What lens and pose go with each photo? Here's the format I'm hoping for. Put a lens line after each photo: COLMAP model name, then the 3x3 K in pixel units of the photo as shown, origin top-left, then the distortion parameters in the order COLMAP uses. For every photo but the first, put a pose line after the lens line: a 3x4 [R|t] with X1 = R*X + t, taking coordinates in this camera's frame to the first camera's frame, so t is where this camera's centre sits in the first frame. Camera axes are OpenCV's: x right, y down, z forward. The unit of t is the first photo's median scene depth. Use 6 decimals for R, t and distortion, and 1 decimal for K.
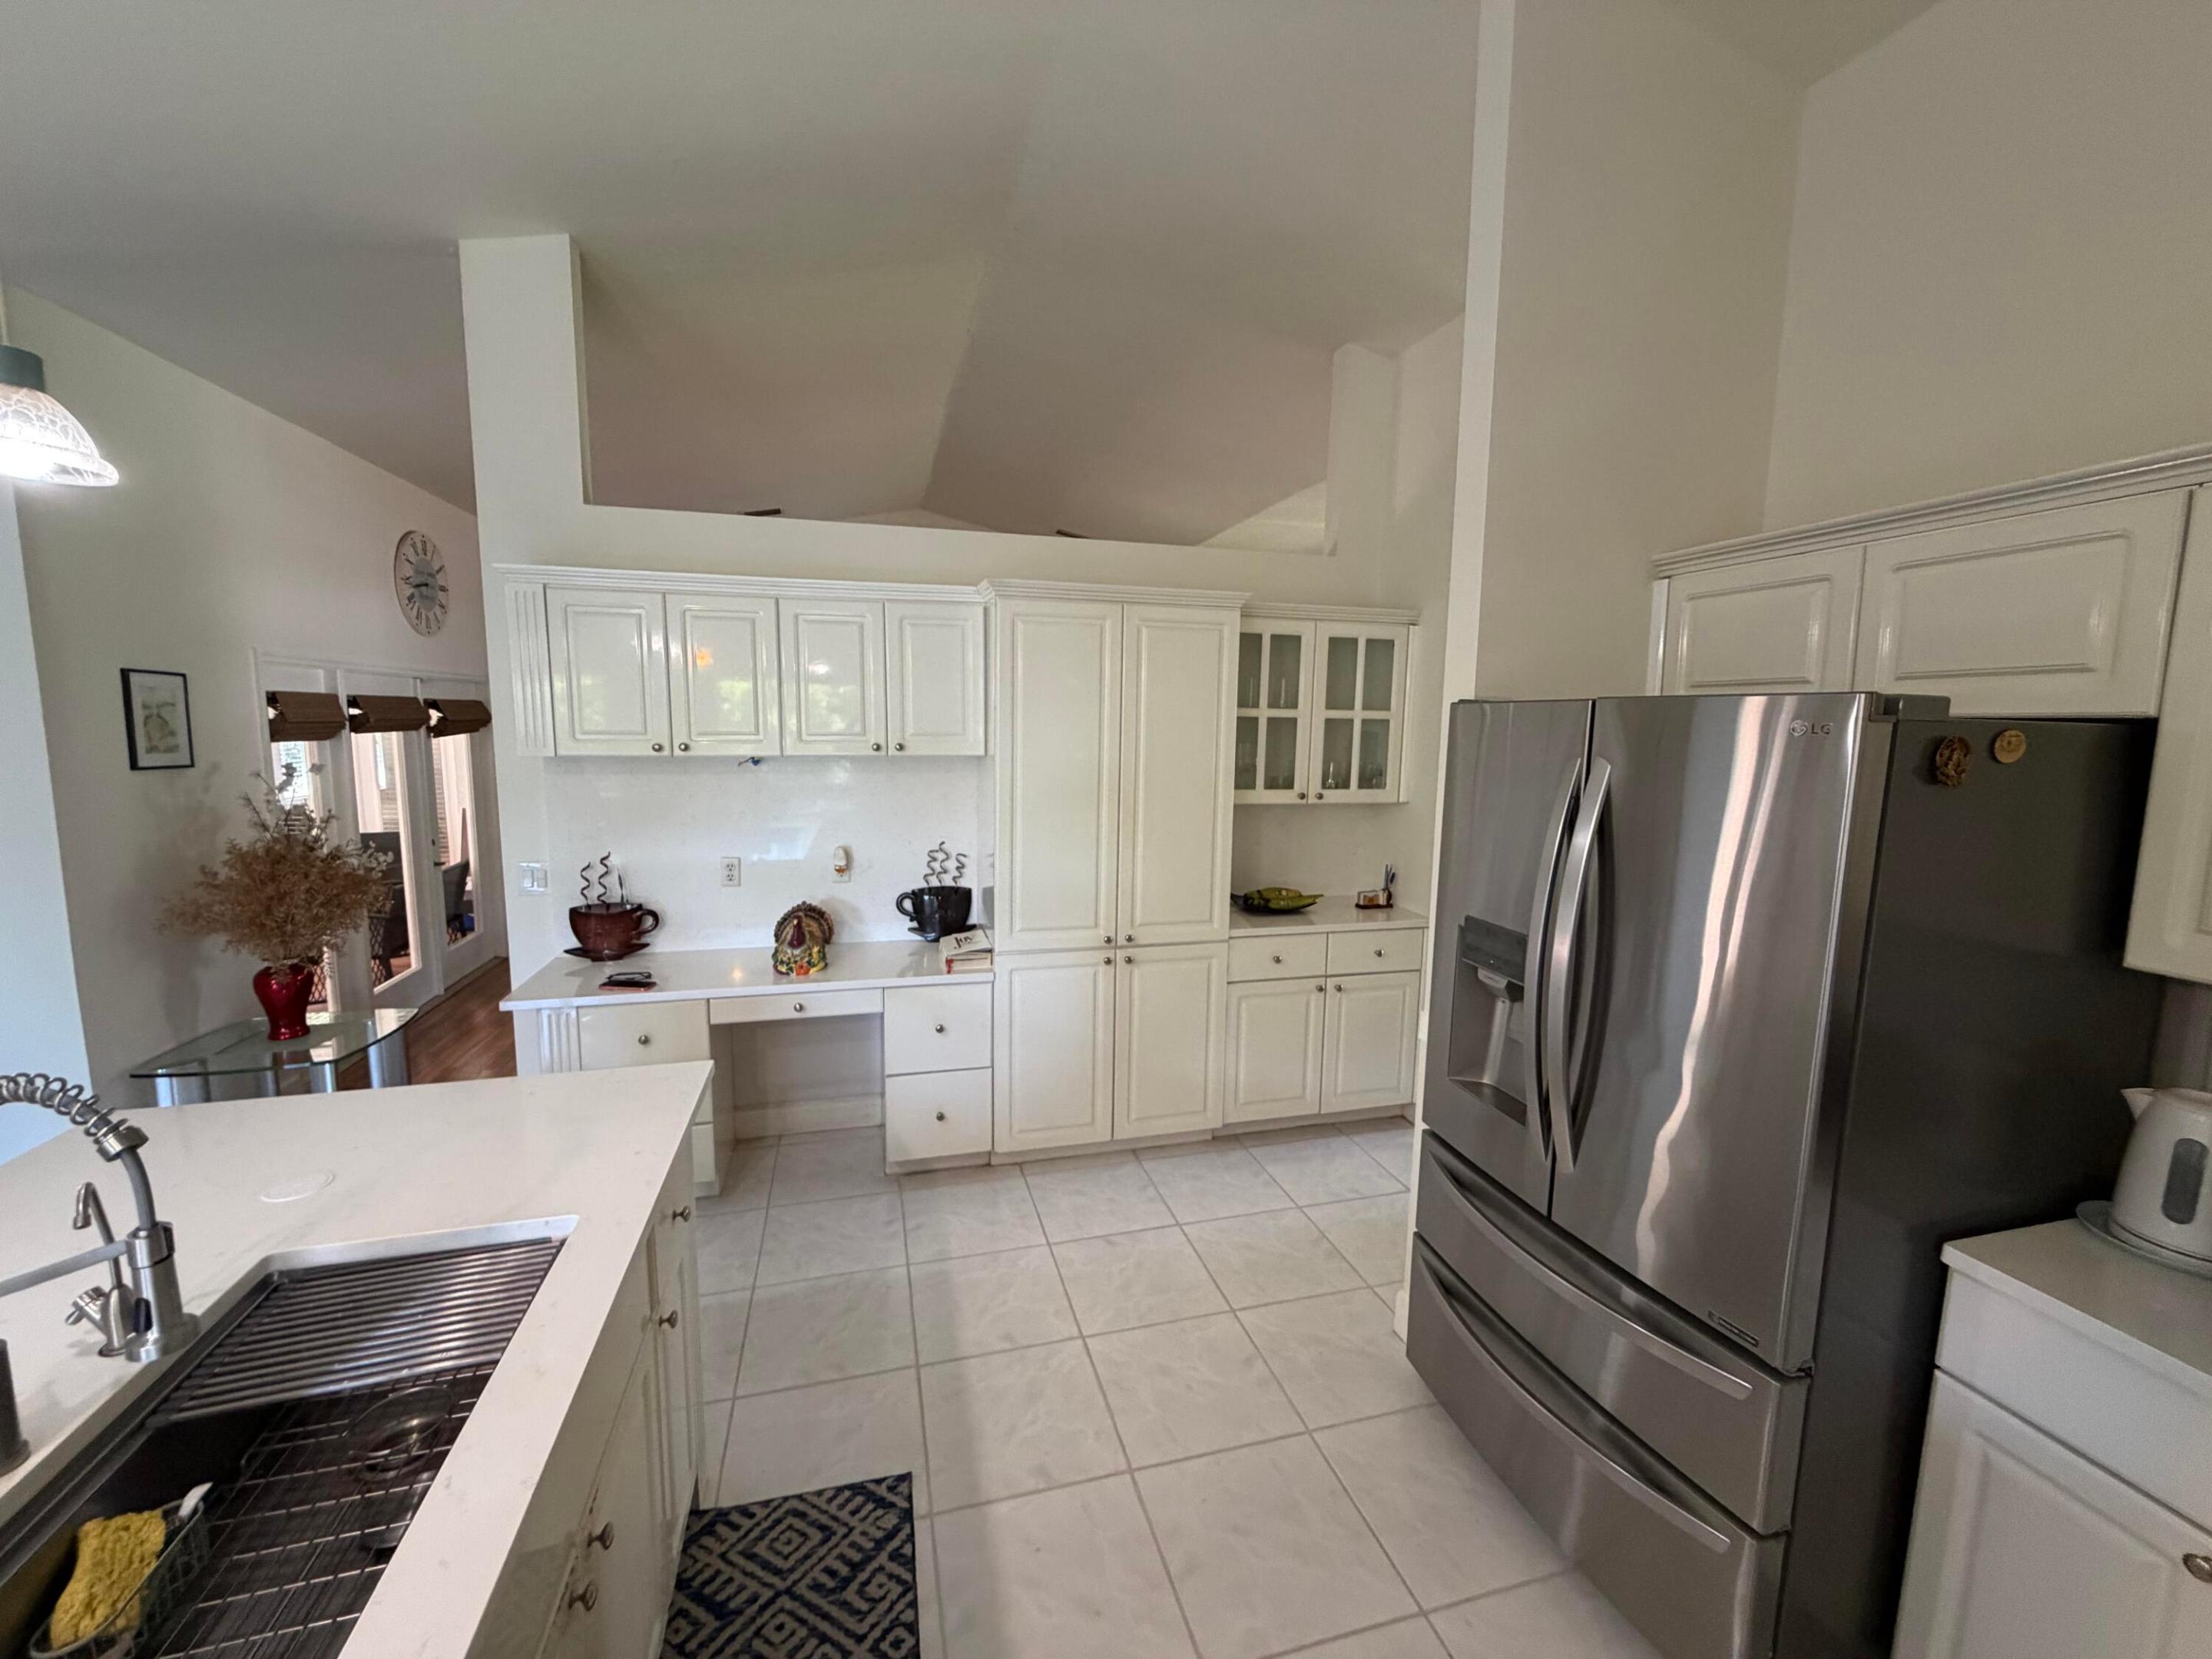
lens RADIAL K [[881.1, 0, 1098.9], [0, 881.1, 828.4], [0, 0, 1]] dist [0.000081, -0.000328]
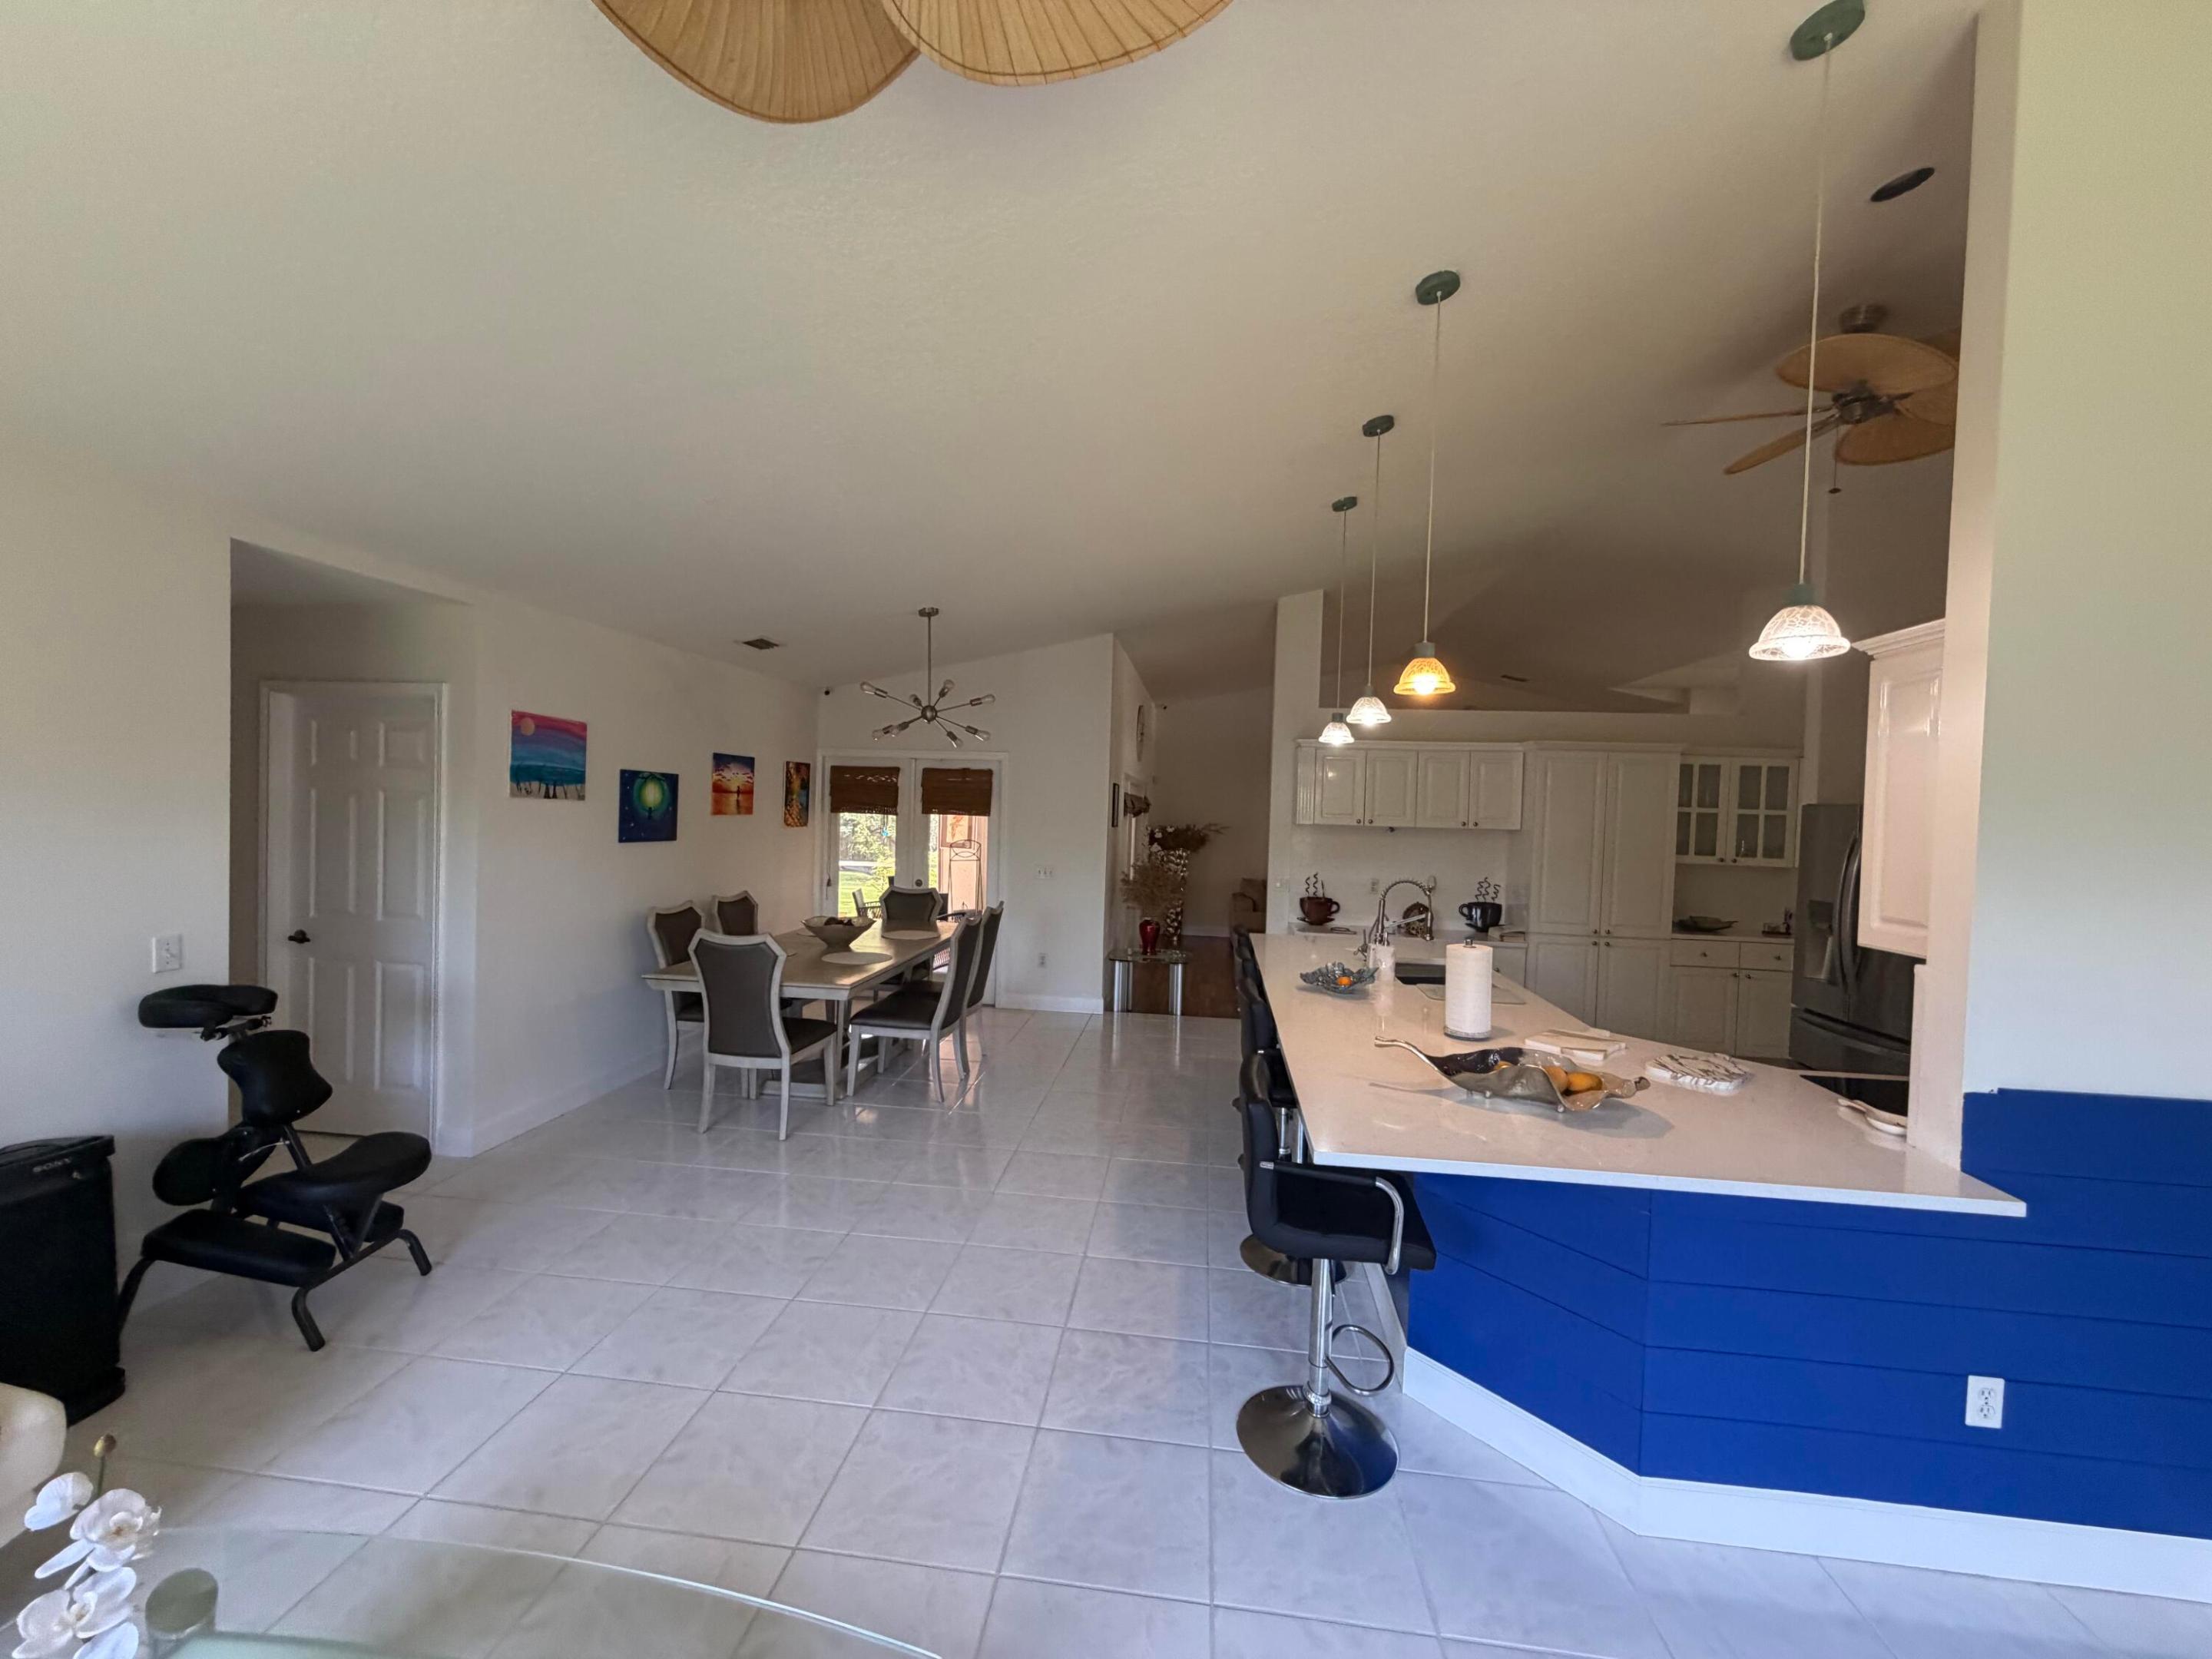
lens RADIAL K [[881.1, 0, 1098.9], [0, 881.1, 828.4], [0, 0, 1]] dist [0.000081, -0.000328]
pose [[0.924493, 0.024043, -0.380440, -0.227583], [-0.065024, 0.993329, -0.095236, 0.140261], [0.375613, 0.112783, 0.919889, -0.990299]]
